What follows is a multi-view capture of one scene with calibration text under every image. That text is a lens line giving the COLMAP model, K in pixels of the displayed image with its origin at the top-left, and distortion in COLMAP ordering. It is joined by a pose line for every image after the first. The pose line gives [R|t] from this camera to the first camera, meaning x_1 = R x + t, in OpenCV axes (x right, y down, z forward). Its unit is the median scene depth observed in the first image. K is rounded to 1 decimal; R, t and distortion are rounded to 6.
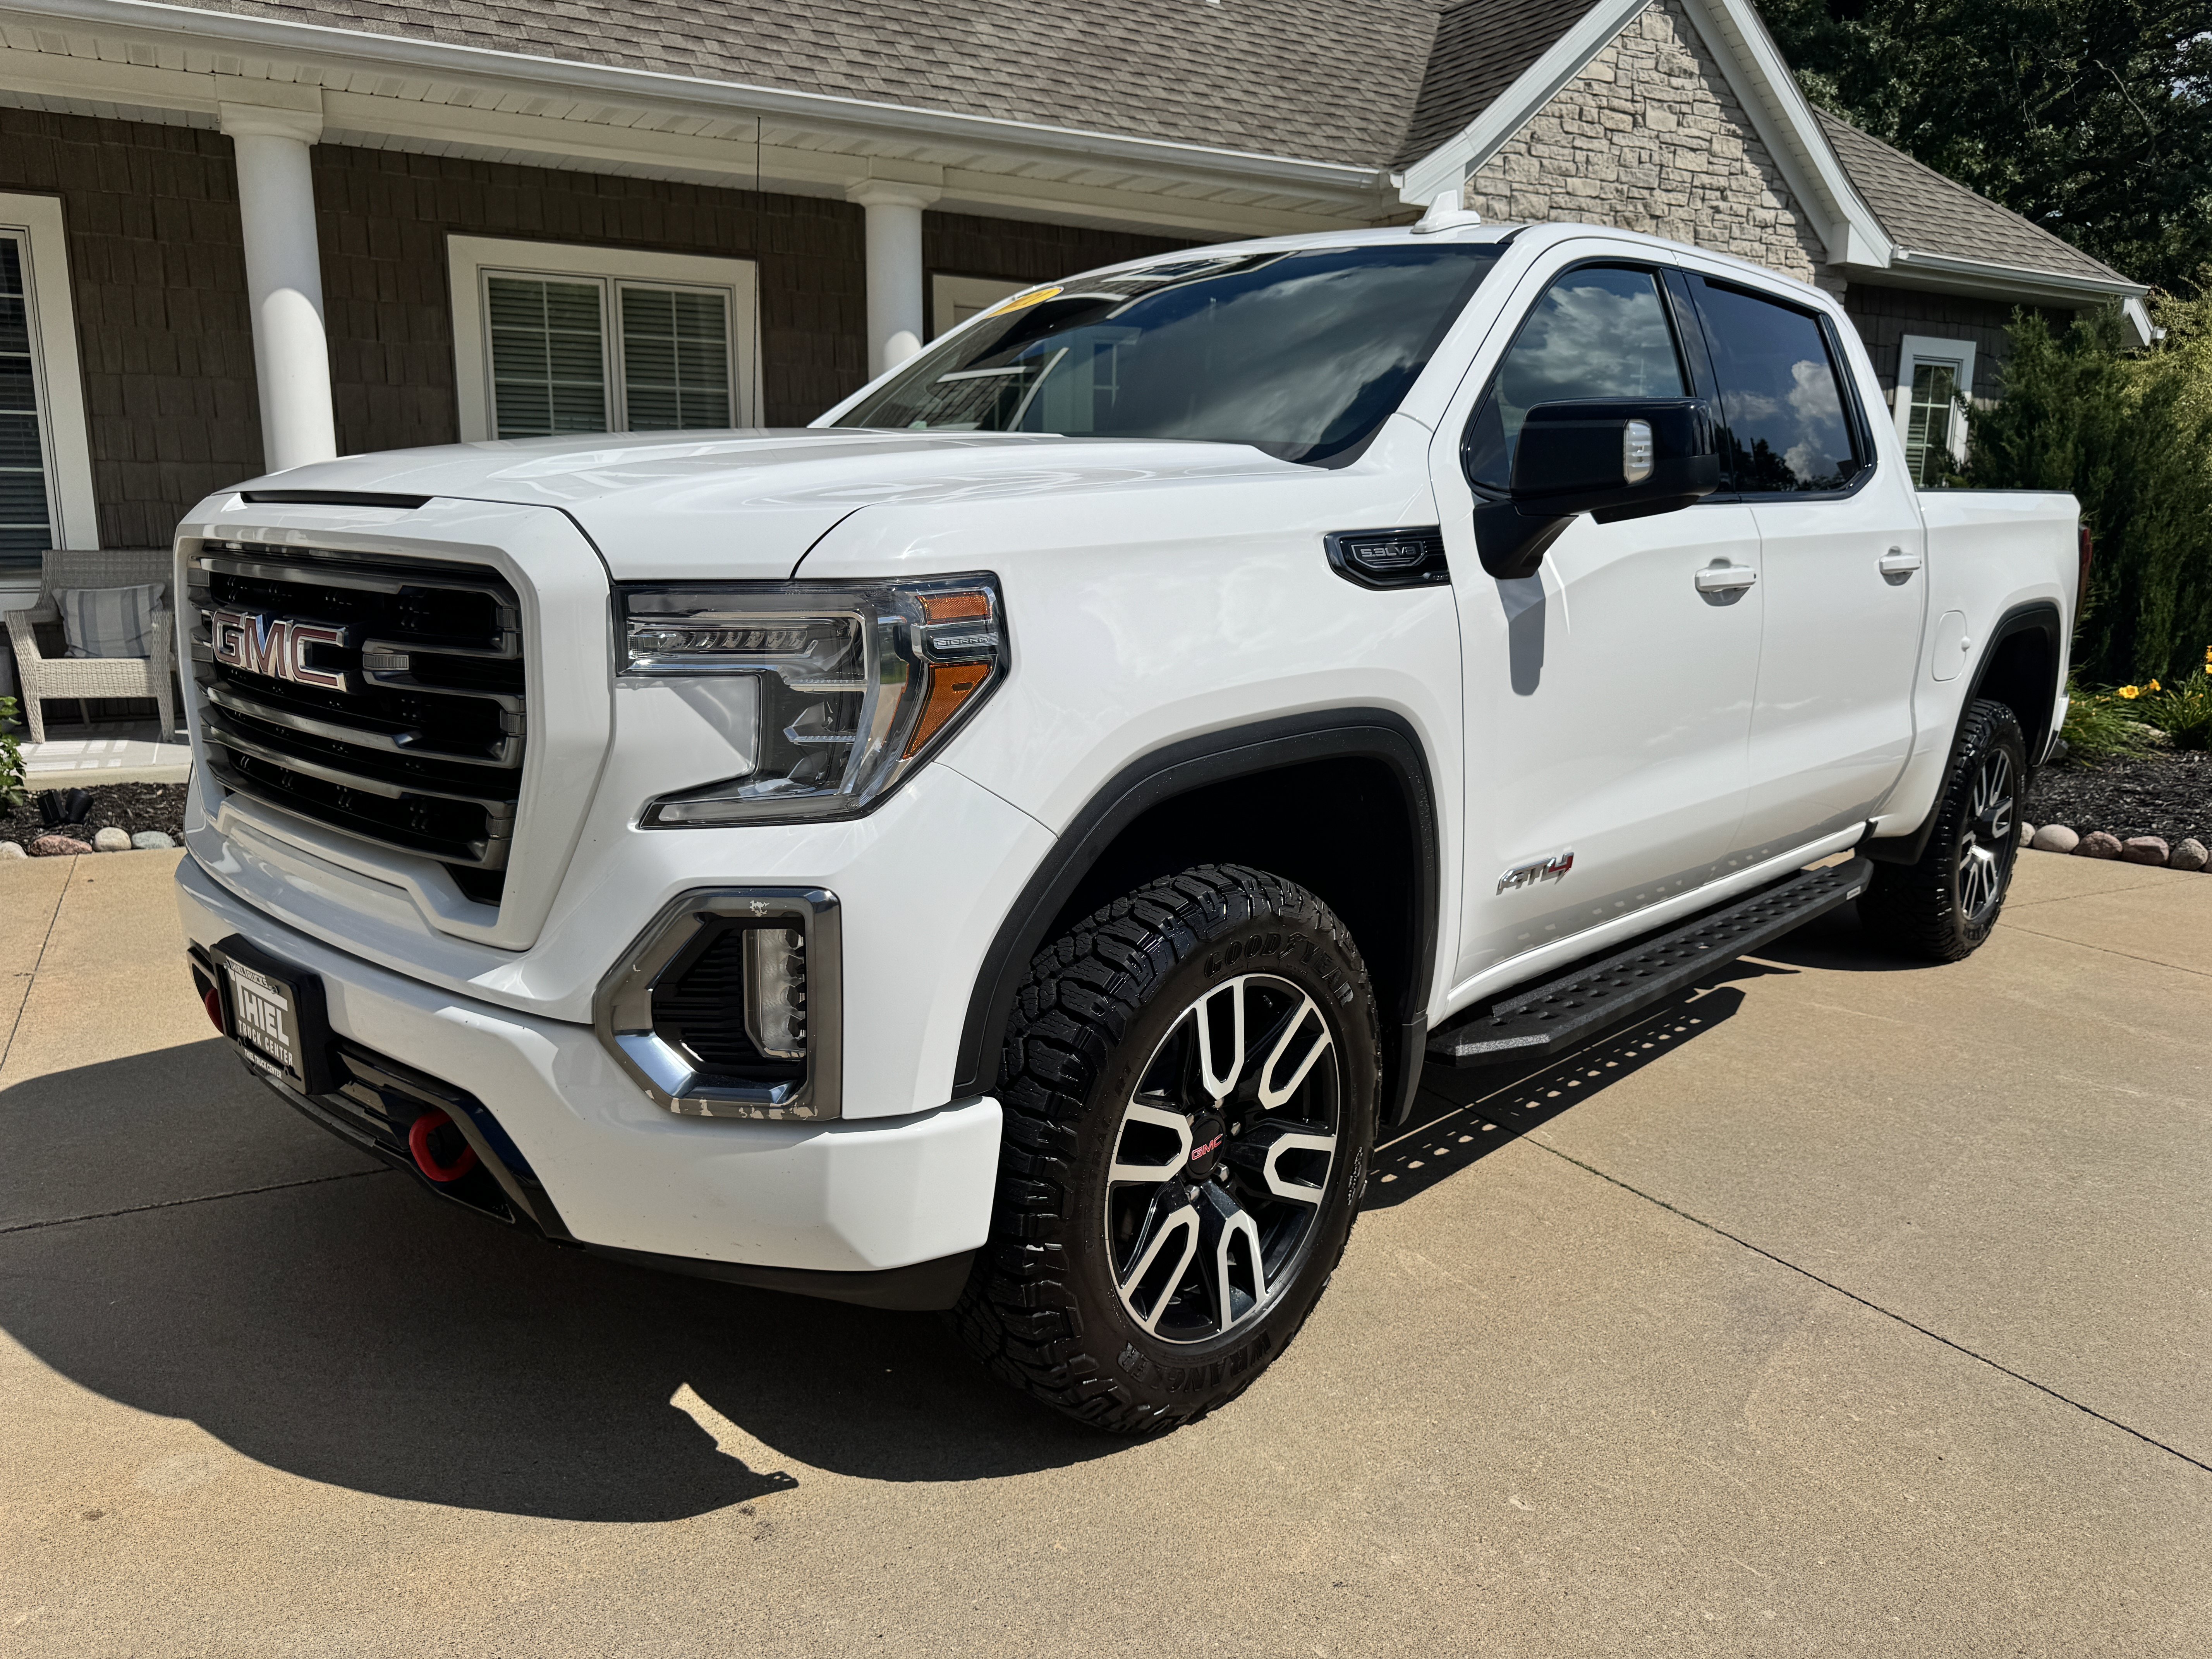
lens RADIAL K [[1586.7, 0, 1110.0], [0, 1586.7, 831.2], [0, 0, 1]] dist [0.036774, -0.044901]
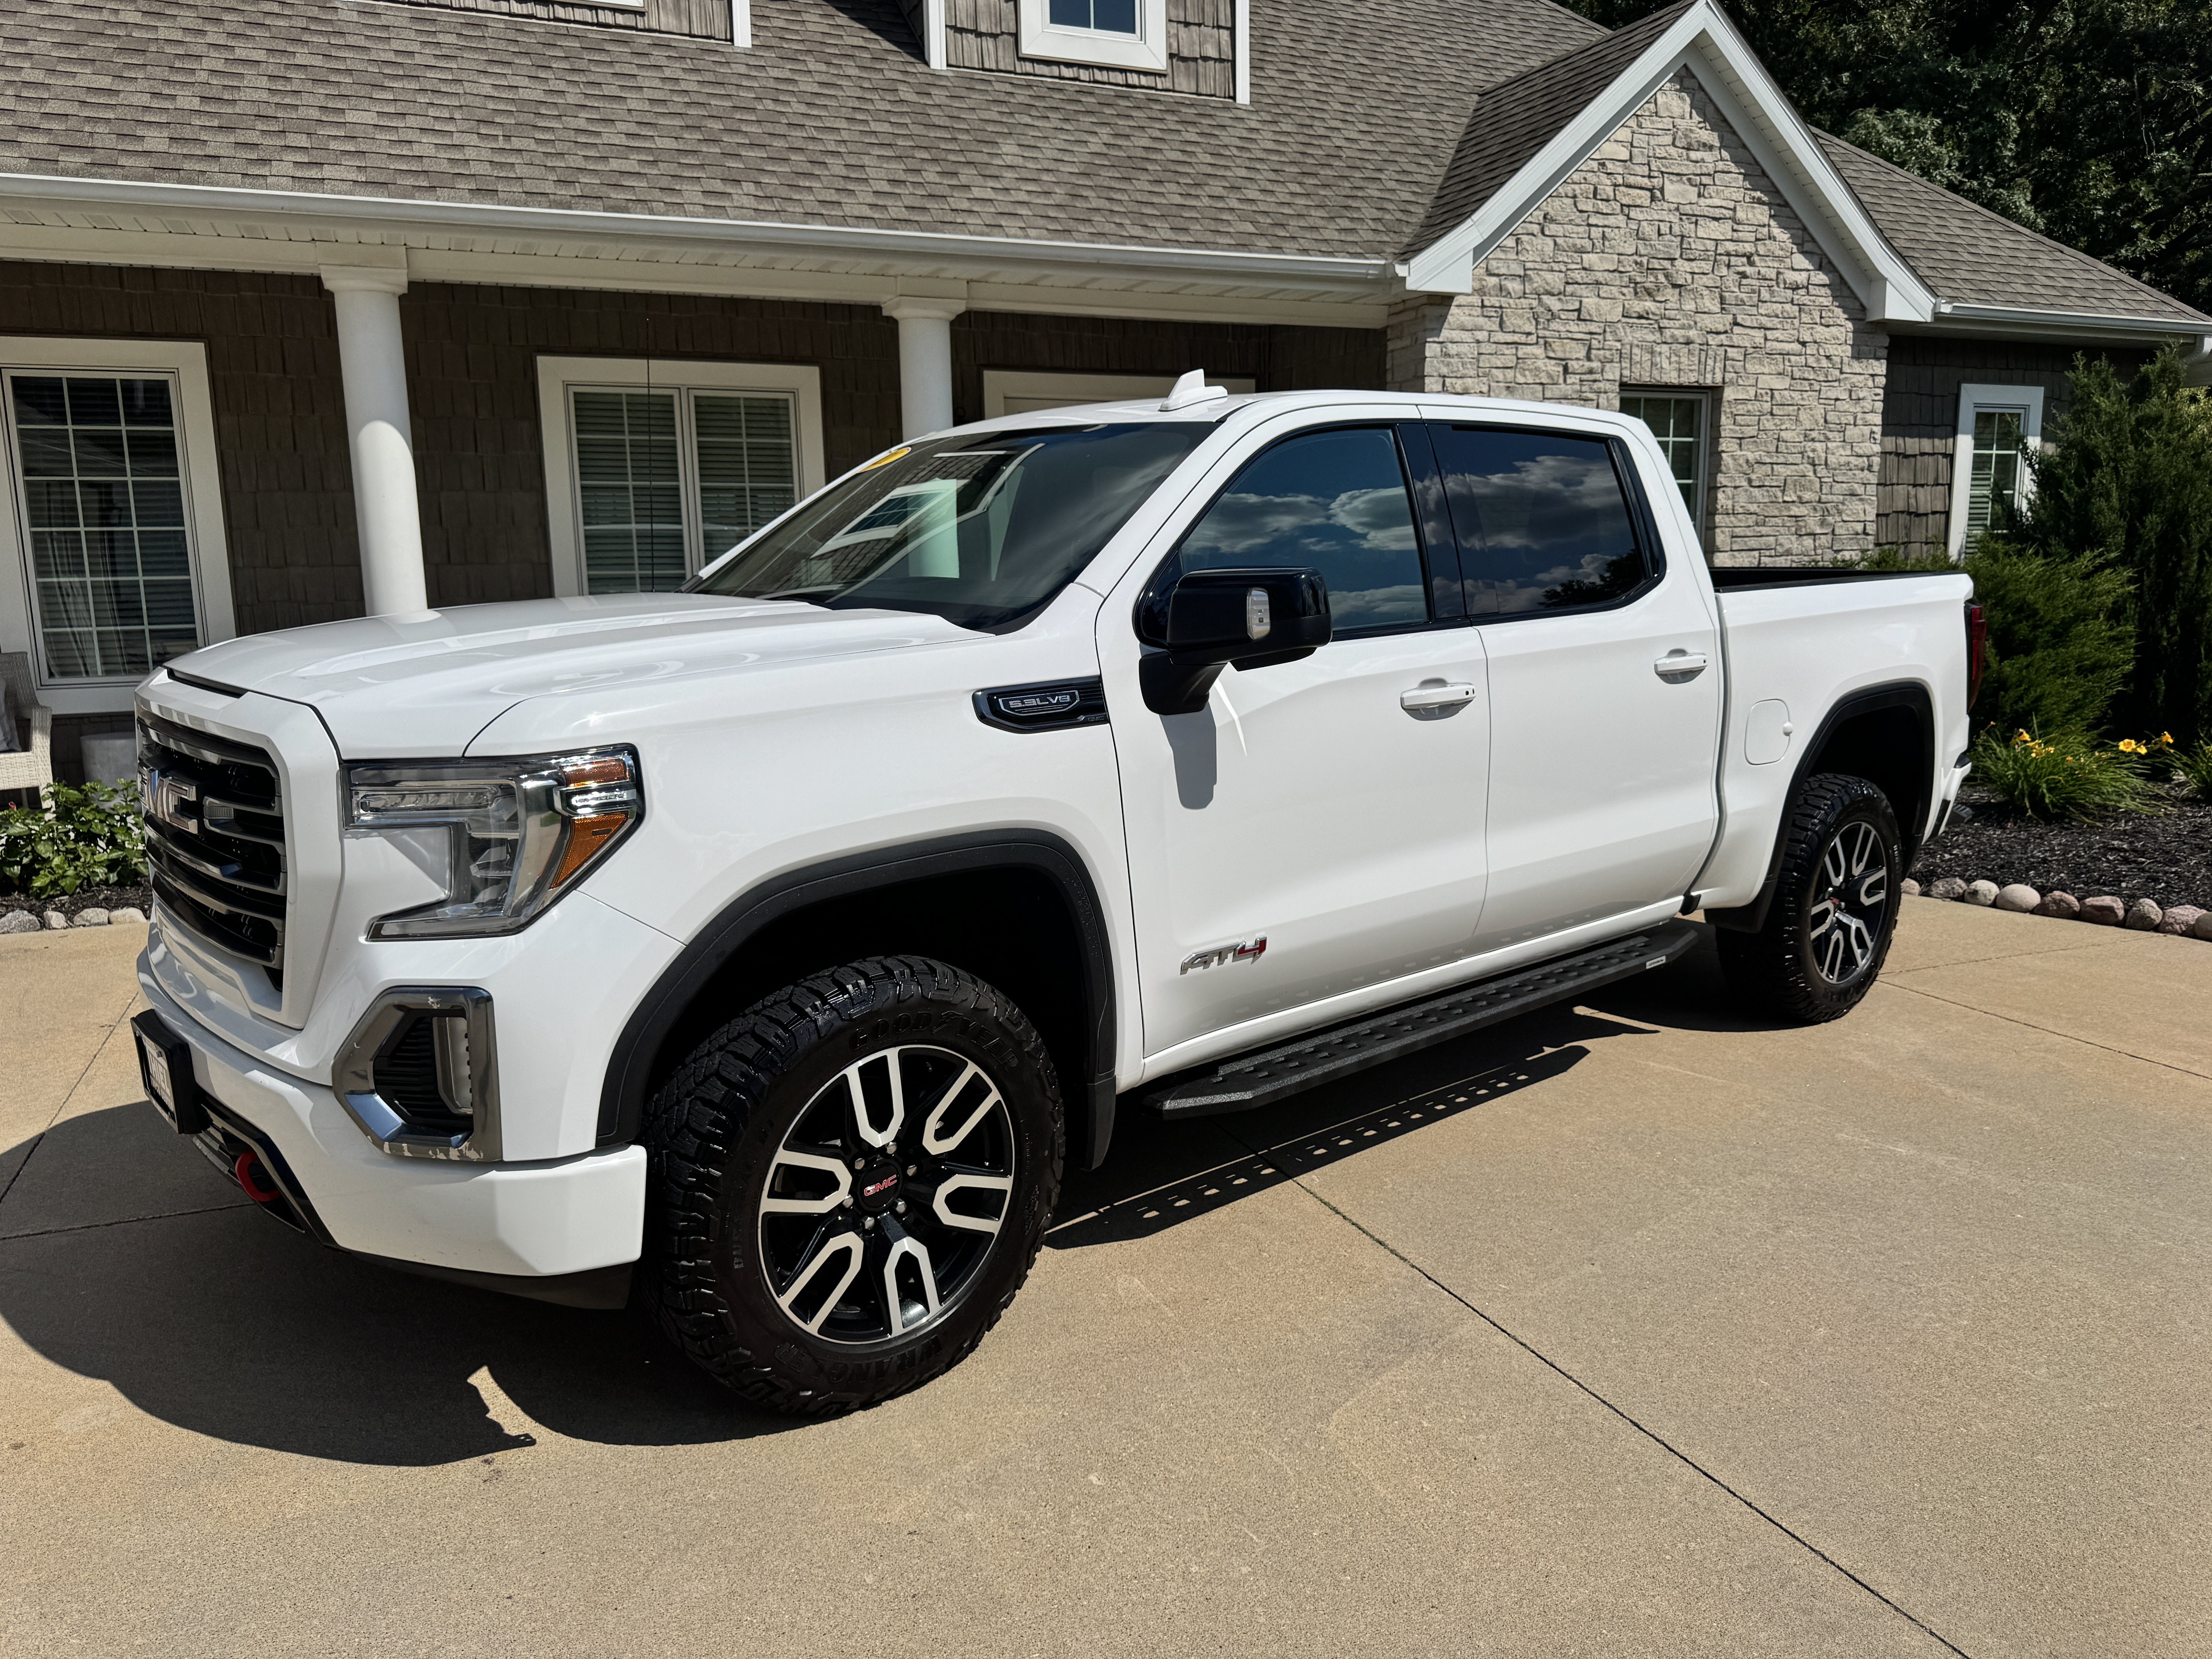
lens RADIAL K [[1586.7, 0, 1112.8], [0, 1586.7, 831.4], [0, 0, 1]] dist [0.036774, -0.044901]
pose [[0.994377, -0.006696, -0.105682, 0.324305], [0.004176, 0.999702, -0.024052, -0.040320], [0.105812, 0.023475, 0.994109, -0.191036]]
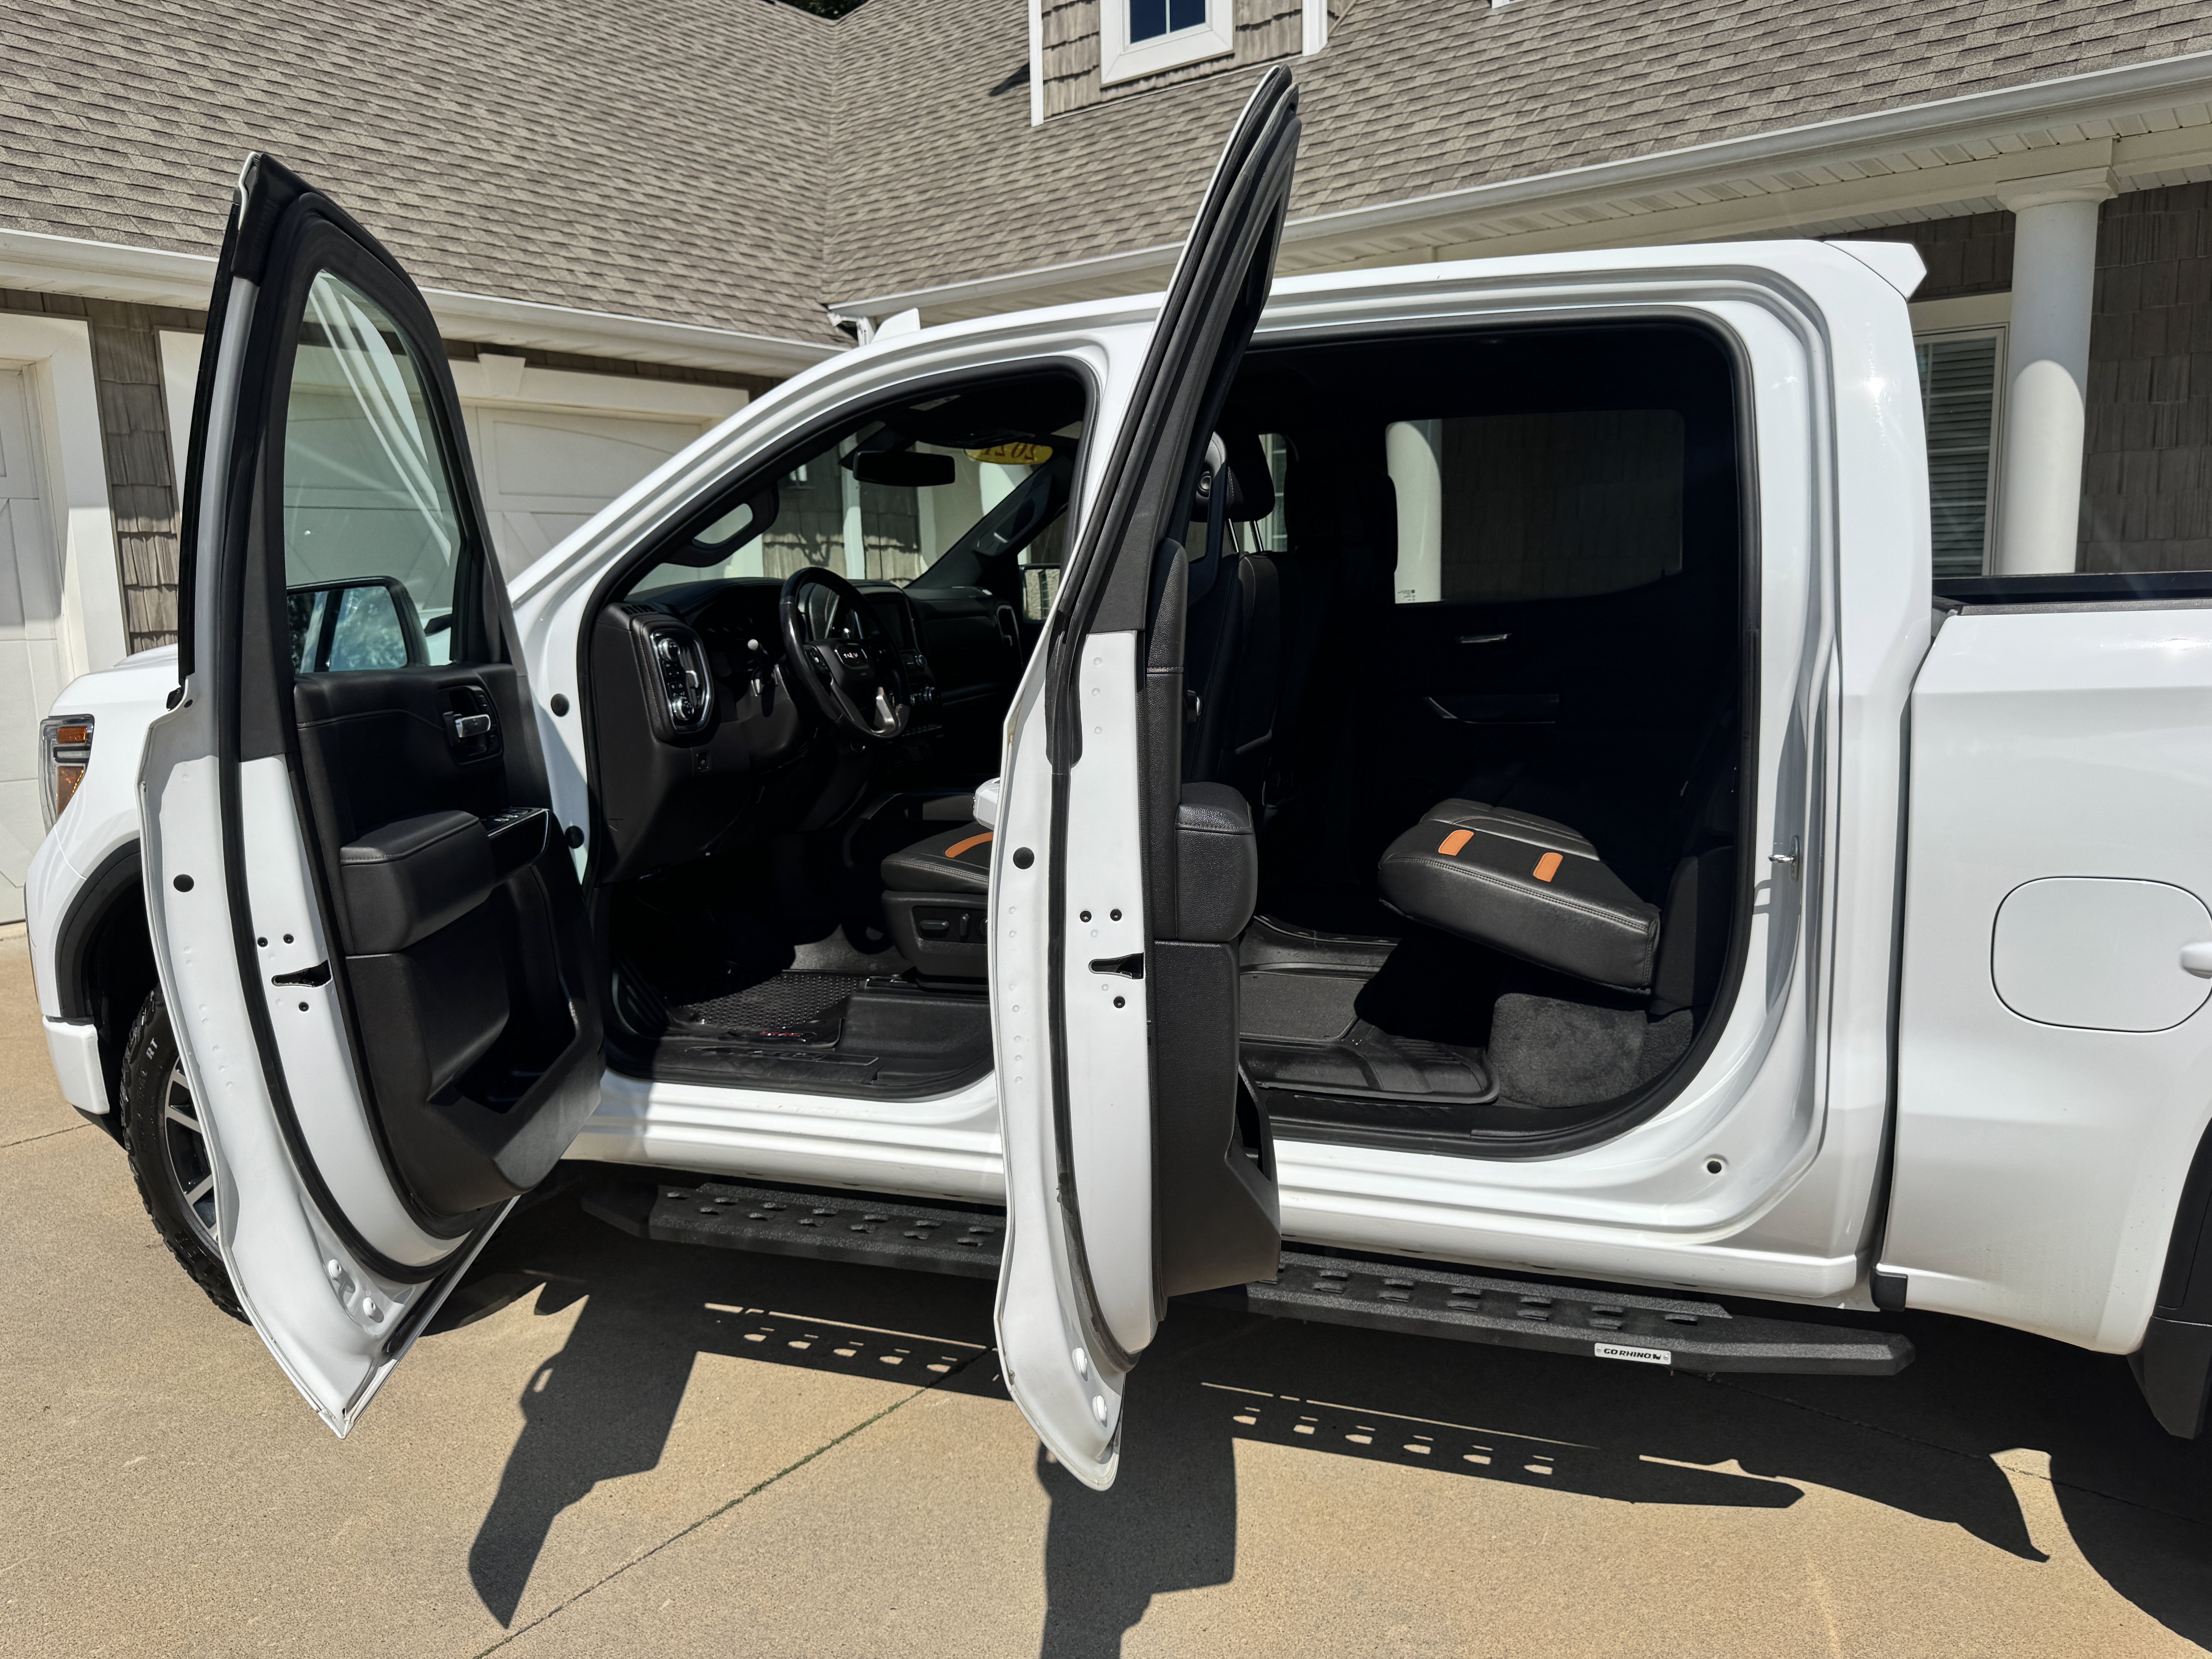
lens RADIAL K [[1586.7, 0, 1112.2], [0, 1586.7, 822.3], [0, 0, 1]] dist [0.036774, -0.044901]
pose [[0.389440, 0.117550, -0.913520, 1.326769], [-0.150382, 0.986628, 0.062848, -0.222797], [0.908692, 0.112901, 0.401909, 0.919618]]
